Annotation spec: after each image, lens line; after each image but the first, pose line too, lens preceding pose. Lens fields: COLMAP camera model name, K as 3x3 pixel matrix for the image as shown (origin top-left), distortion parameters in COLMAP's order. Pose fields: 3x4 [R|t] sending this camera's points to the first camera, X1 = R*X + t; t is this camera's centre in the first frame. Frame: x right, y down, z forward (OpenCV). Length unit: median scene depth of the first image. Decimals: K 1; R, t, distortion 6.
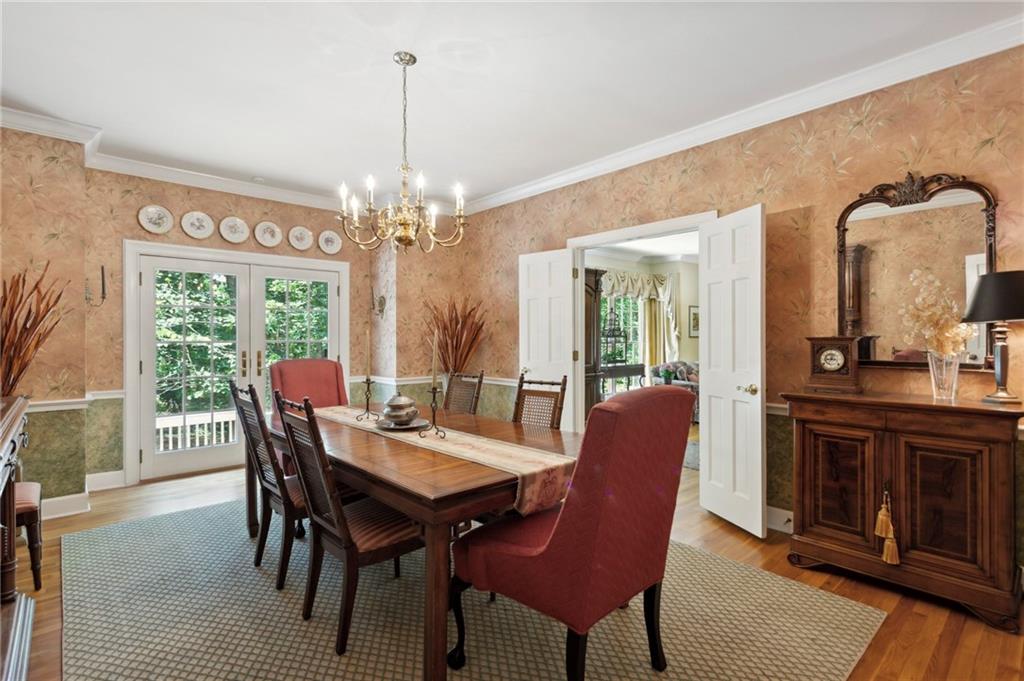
lens RADIAL K [[497.1, 0, 509.6], [0, 497.1, 334.7], [0, 0, 1]] dist [0.004978, 0.000018]
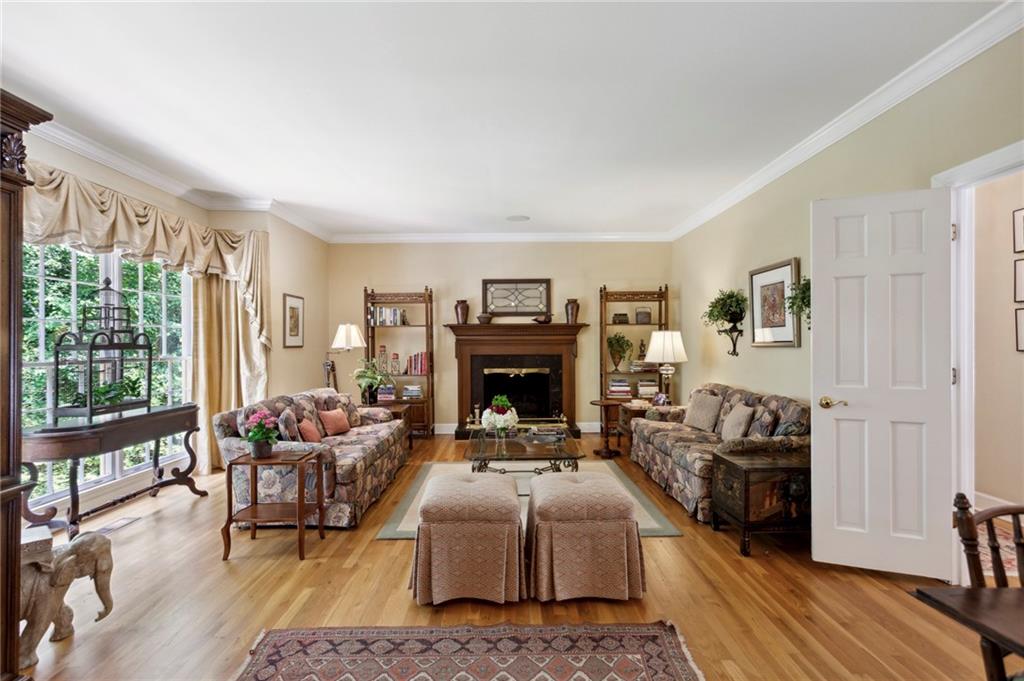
lens RADIAL K [[497.1, 0, 510.5], [0, 497.1, 339.5], [0, 0, 1]] dist [0.004978, 0.000018]
pose [[0.669557, 0.000550, 0.742761, 0.111604], [0.008860, 0.999923, -0.008728, 0.003301], [-0.742708, 0.012425, 0.669500, 0.431695]]
